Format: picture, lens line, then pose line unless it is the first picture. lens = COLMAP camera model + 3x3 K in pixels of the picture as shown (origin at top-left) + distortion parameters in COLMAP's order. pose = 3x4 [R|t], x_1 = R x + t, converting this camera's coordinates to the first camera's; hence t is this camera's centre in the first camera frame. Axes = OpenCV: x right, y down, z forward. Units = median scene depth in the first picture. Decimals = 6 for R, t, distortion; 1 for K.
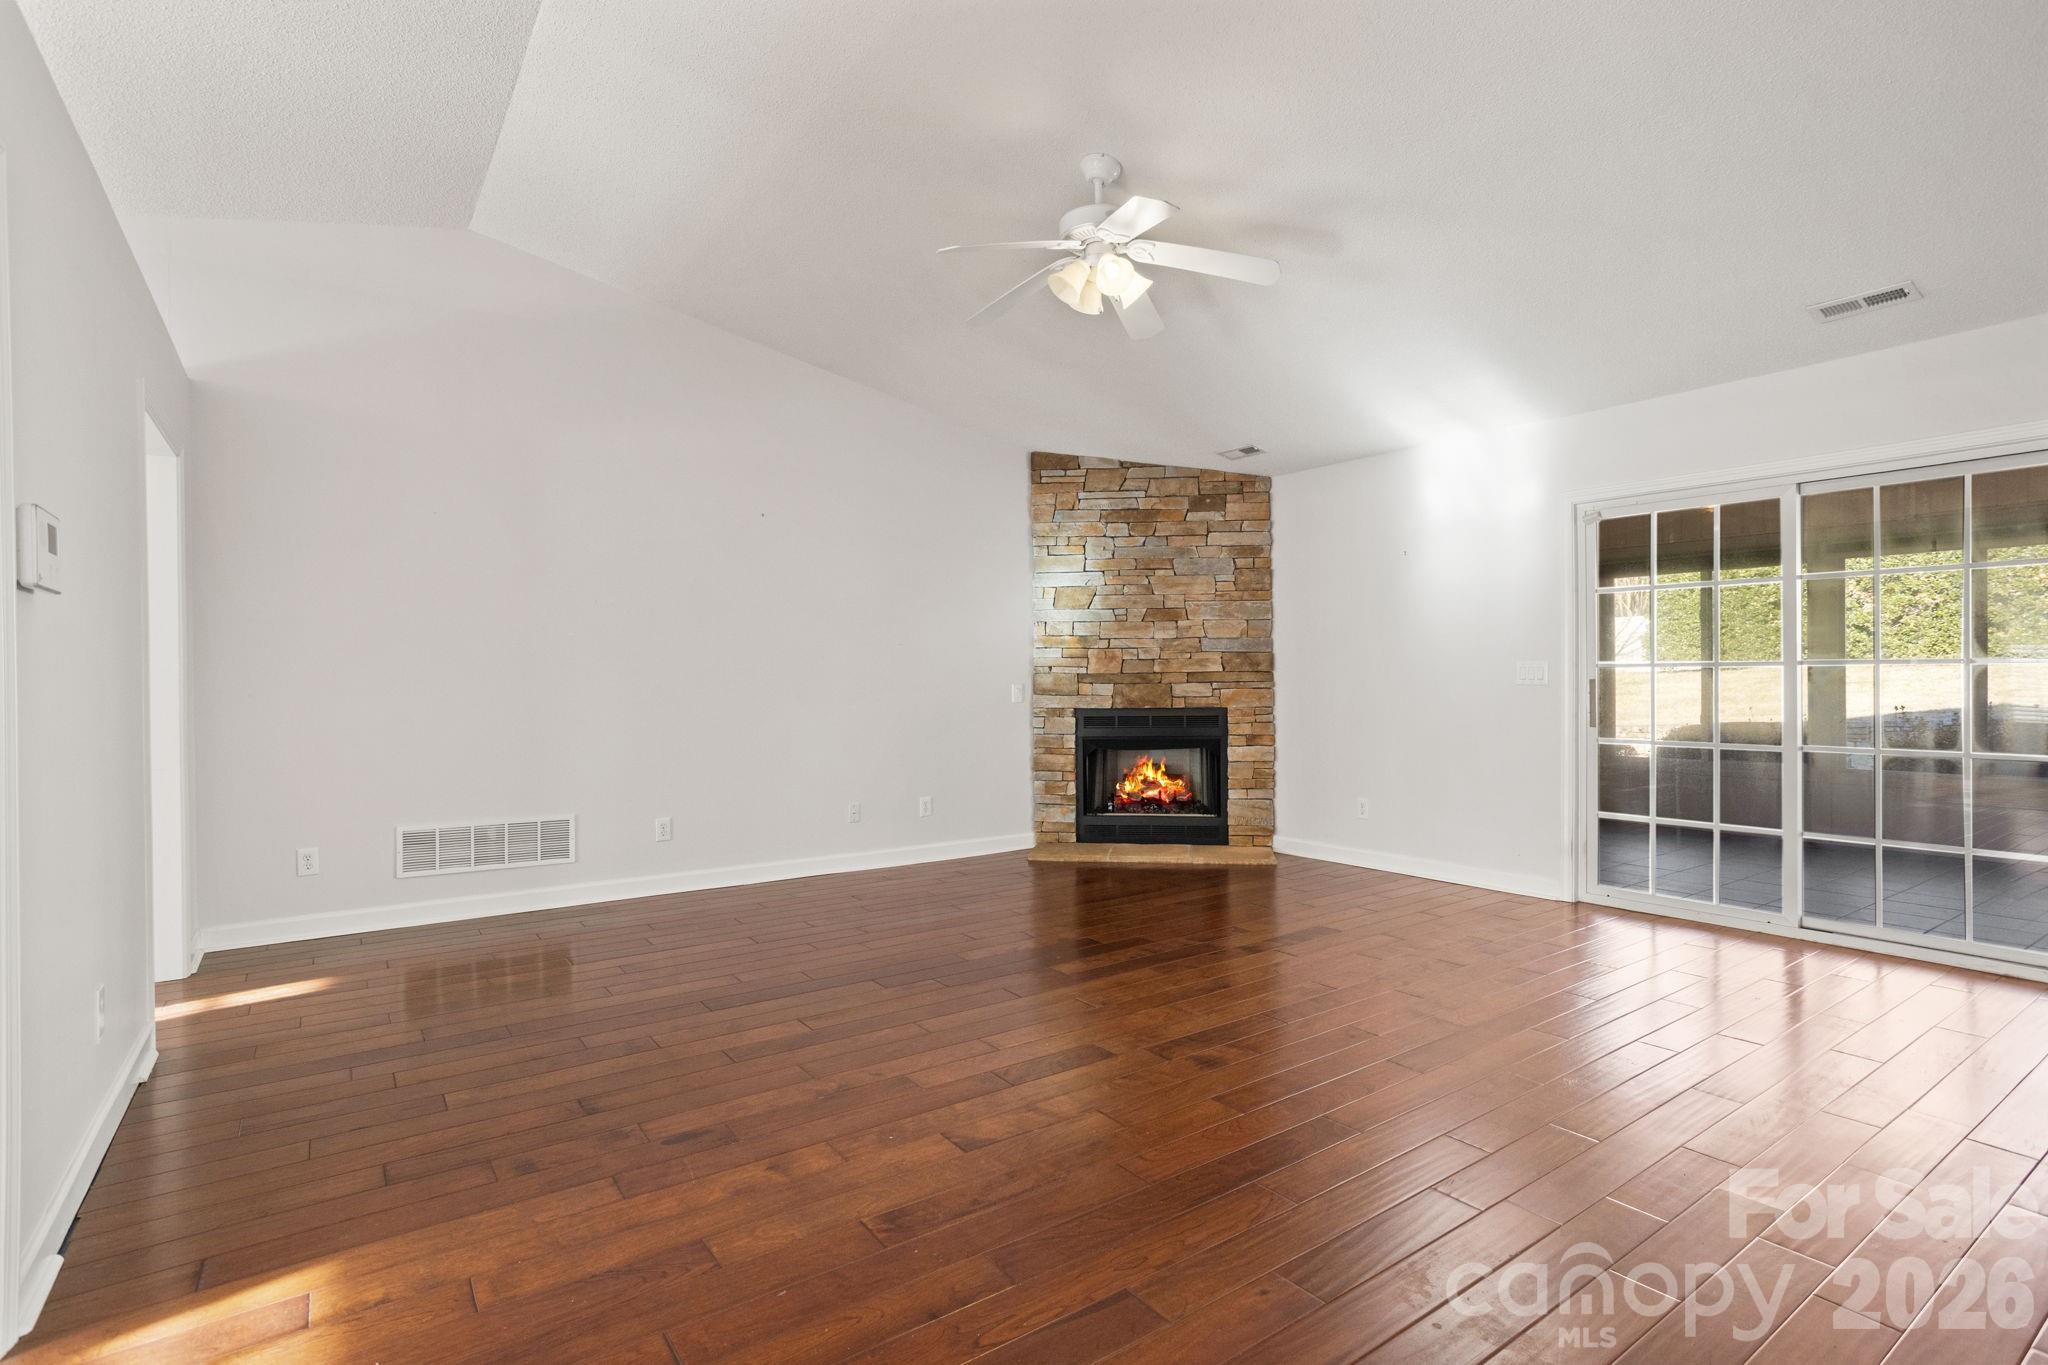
lens RADIAL K [[993.9, 0, 1024.5], [0, 993.9, 681.1], [0, 0, 1]] dist [-0.002540, 0.004386]
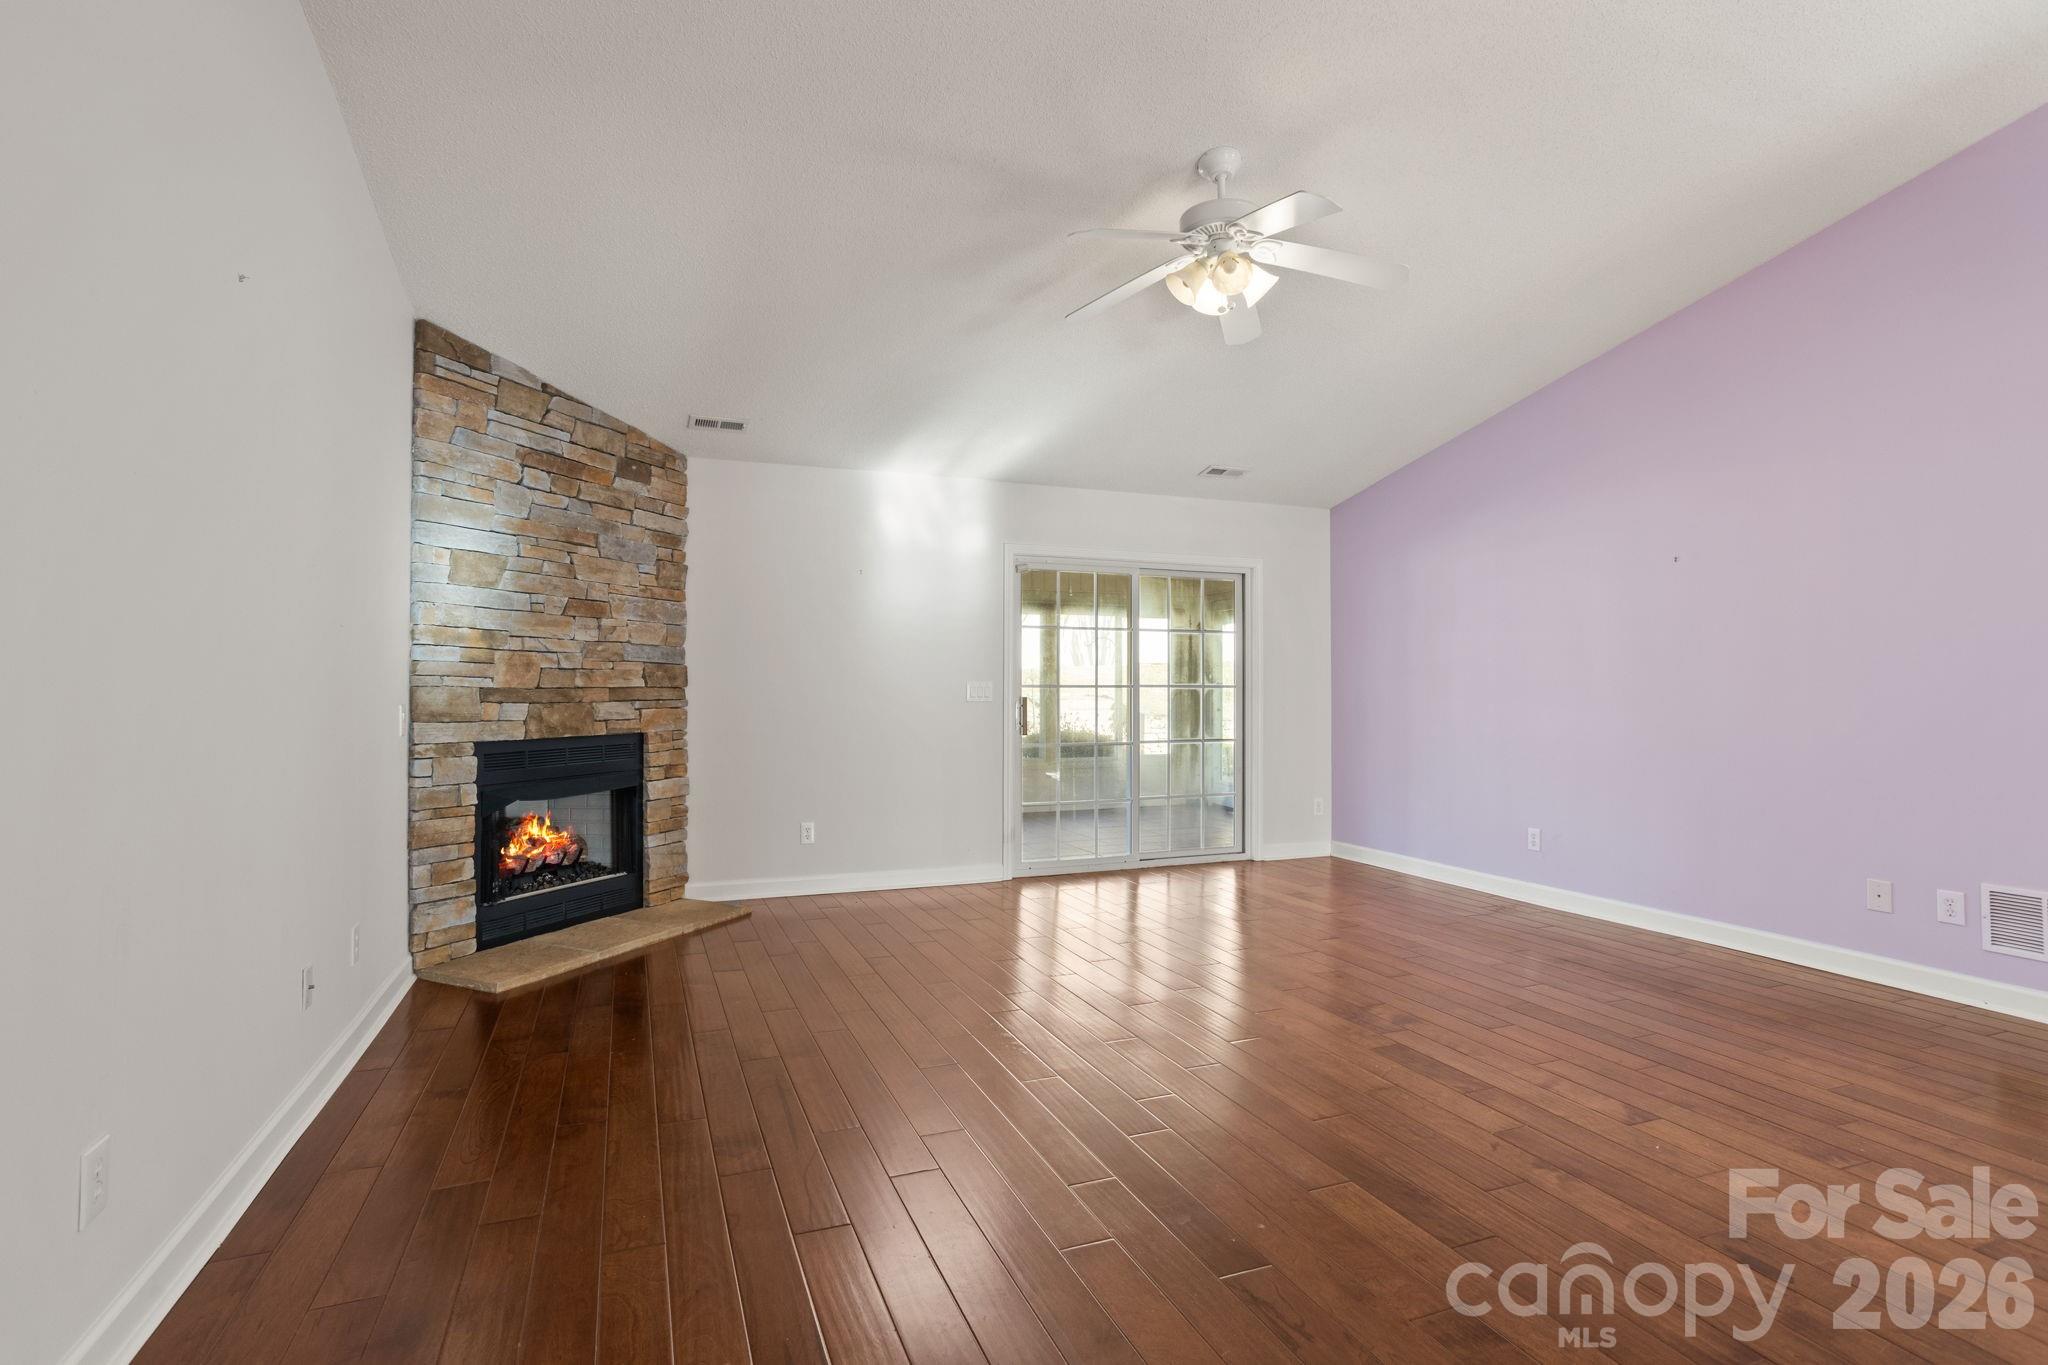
lens RADIAL K [[993.9, 0, 1021.4], [0, 993.9, 677.8], [0, 0, 1]] dist [-0.002540, 0.004386]
pose [[0.273833, 0.020109, 0.961567, -0.473508], [0.001585, 0.999771, -0.021359, 0.000295], [-0.961776, 0.007373, 0.273738, 0.492267]]
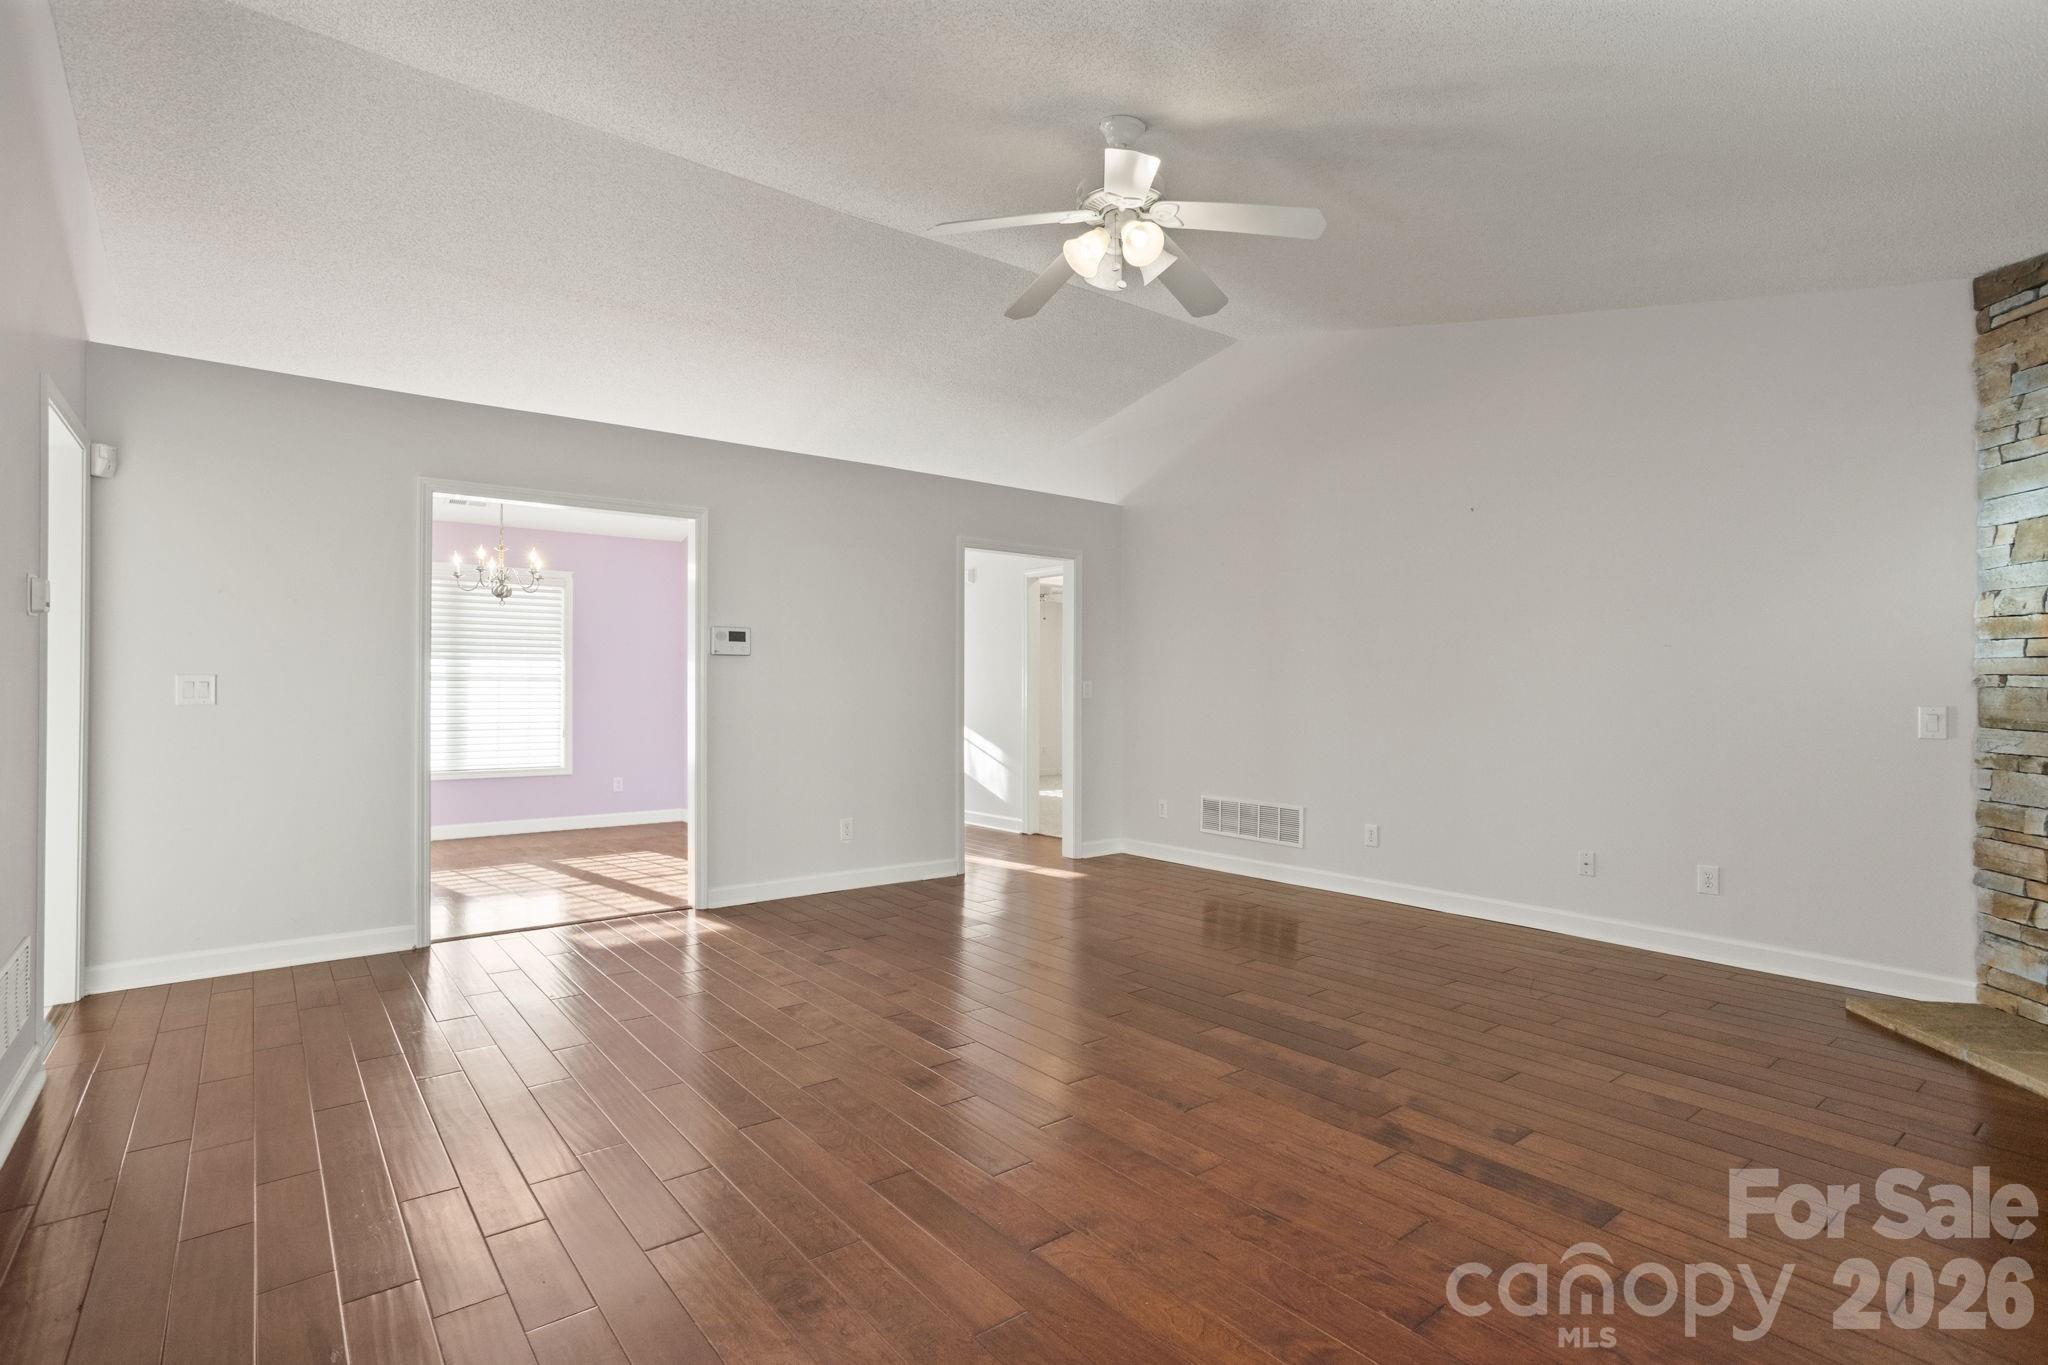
lens RADIAL K [[993.9, 0, 1031.2], [0, 993.9, 690.8], [0, 0, 1]] dist [-0.002540, 0.004386]
pose [[0.070360, 0.009840, -0.997473, 0.519897], [-0.005128, 0.999942, 0.009503, -0.008646], [0.997509, 0.004447, 0.070406, 0.456682]]
